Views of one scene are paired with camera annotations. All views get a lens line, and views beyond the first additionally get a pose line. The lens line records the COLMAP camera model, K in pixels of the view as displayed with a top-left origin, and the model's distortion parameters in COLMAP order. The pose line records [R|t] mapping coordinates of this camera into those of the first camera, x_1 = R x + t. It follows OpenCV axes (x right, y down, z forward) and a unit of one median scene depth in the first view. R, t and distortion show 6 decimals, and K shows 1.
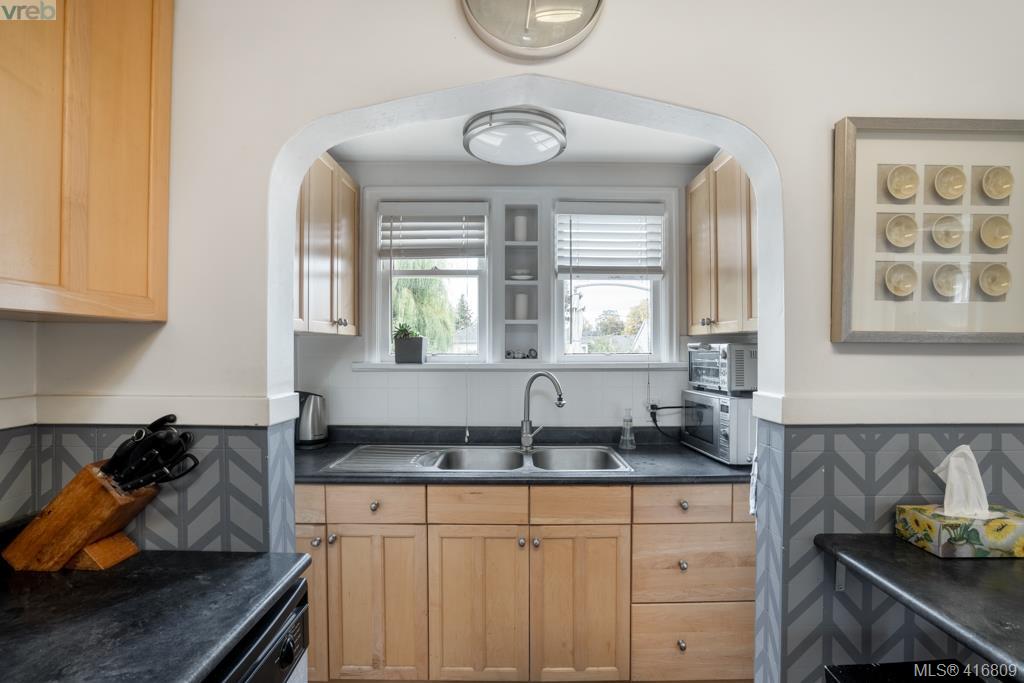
lens RADIAL K [[507.5, 0, 508.5], [0, 507.5, 345.1], [0, 0, 1]] dist [-0.057322, 0.017919]
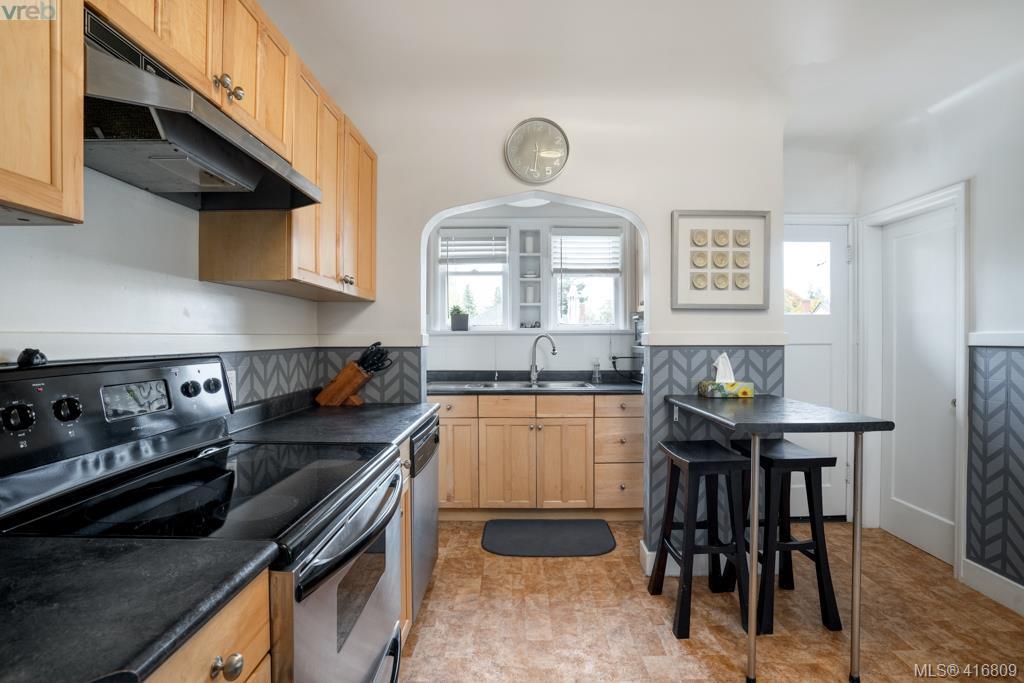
lens RADIAL K [[478.3, 0, 515.9], [0, 478.3, 344.7], [0, 0, 1]] dist [-0.067124, 0.025388]
pose [[0.999981, -0.005657, 0.002355, -0.026493], [0.005595, 0.999659, 0.025493, 0.047537], [-0.002498, -0.025480, 0.999672, -0.559375]]
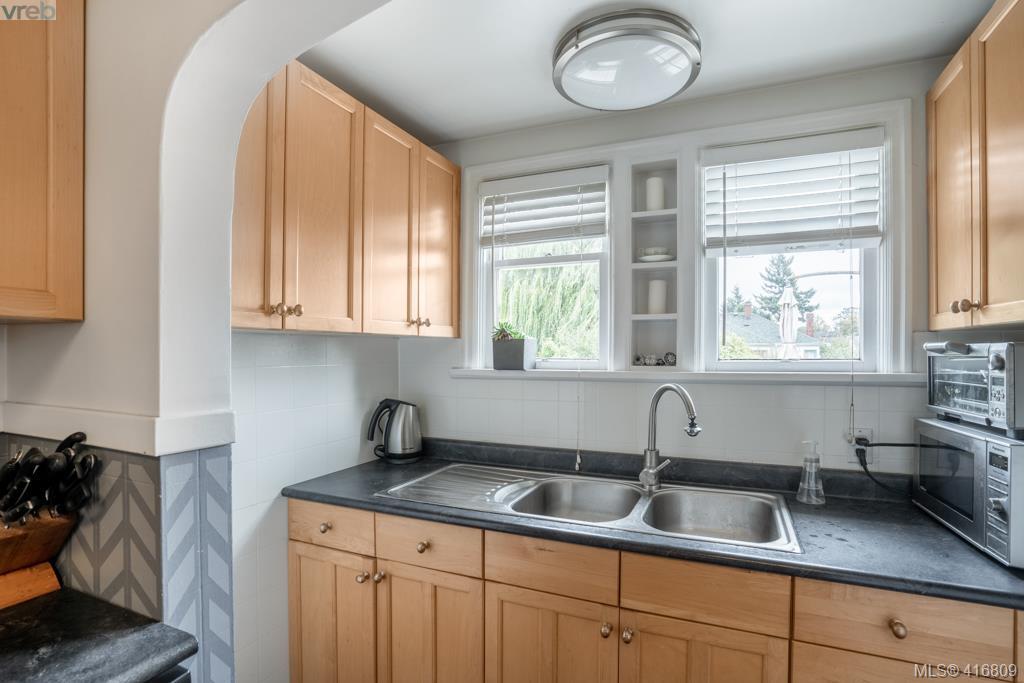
lens RADIAL K [[495.1, 0, 493.2], [0, 495.1, 356.1], [0, 0, 1]] dist [-0.053927, 0.019188]
pose [[0.906489, 0.002225, -0.422224, 0.135601], [0.003855, 0.999901, 0.013546, 0.002309], [0.422212, -0.013907, 0.906390, 0.267770]]
